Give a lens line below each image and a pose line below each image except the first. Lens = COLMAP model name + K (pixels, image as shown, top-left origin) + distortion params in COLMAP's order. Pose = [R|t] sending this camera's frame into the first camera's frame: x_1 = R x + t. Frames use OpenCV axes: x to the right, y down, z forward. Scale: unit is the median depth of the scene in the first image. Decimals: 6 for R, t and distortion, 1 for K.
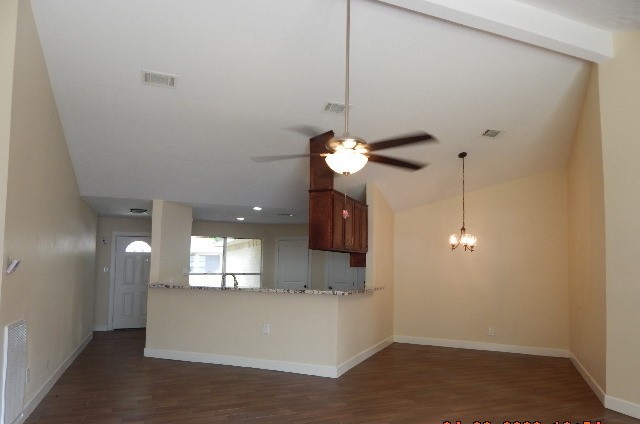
lens RADIAL K [[409.5, 0, 319.7], [0, 409.5, 243.9], [0, 0, 1]] dist [-0.000932, 0.000054]
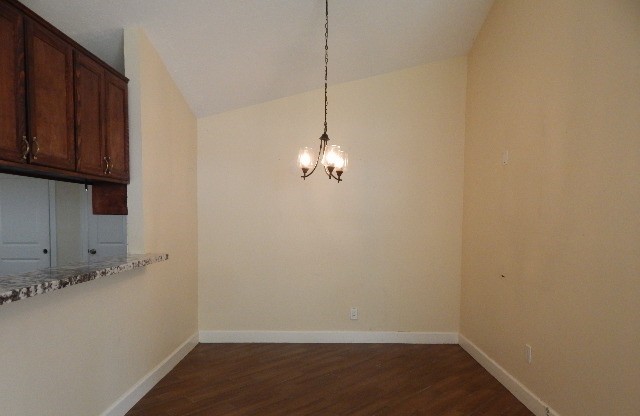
lens RADIAL K [[419.4, 0, 321.7], [0, 419.4, 238.7], [0, 0, 1]] dist [-0.003162, -0.002344]
pose [[0.913357, -0.033138, 0.405809, 0.119469], [-0.010885, 0.994339, 0.105698, 0.031478], [-0.407015, -0.100957, 0.907825, 0.467939]]
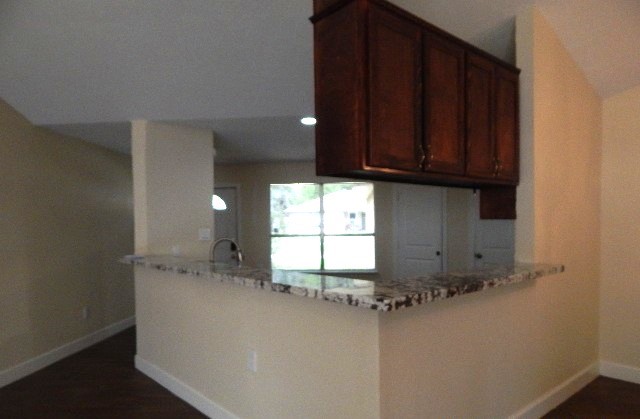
lens RADIAL K [[421.1, 0, 320.5], [0, 421.1, 235.7], [0, 0, 1]] dist [0.000877, -0.001859]
pose [[0.905163, -0.015303, -0.424790, 0.113722], [0.050106, 0.996226, 0.070879, 0.033214], [0.422102, -0.085442, 0.902513, 0.513181]]
